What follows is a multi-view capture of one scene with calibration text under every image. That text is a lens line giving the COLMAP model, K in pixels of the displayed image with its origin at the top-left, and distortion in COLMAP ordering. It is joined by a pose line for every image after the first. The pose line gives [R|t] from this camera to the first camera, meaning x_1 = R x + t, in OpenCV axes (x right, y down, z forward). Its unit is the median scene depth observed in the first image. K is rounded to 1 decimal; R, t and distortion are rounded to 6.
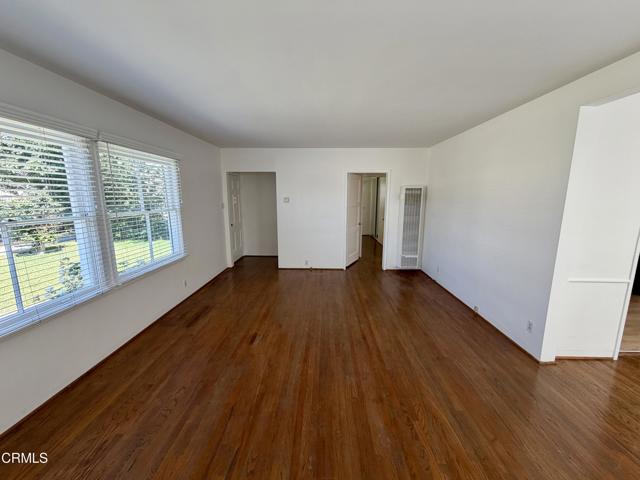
lens RADIAL K [[255.2, 0, 317.6], [0, 255.2, 239.2], [0, 0, 1]] dist [0.002149, 0.000321]
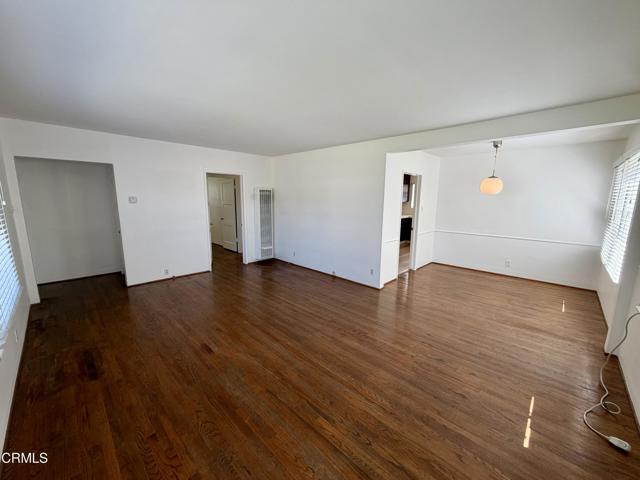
lens RADIAL K [[255.2, 0, 317.6], [0, 255.2, 239.2], [0, 0, 1]] dist [0.002149, 0.000321]
pose [[0.679695, -0.112591, 0.724802, -0.491558], [0.111142, 0.992548, 0.049958, -0.008575], [-0.725026, 0.046600, 0.687143, 0.035588]]
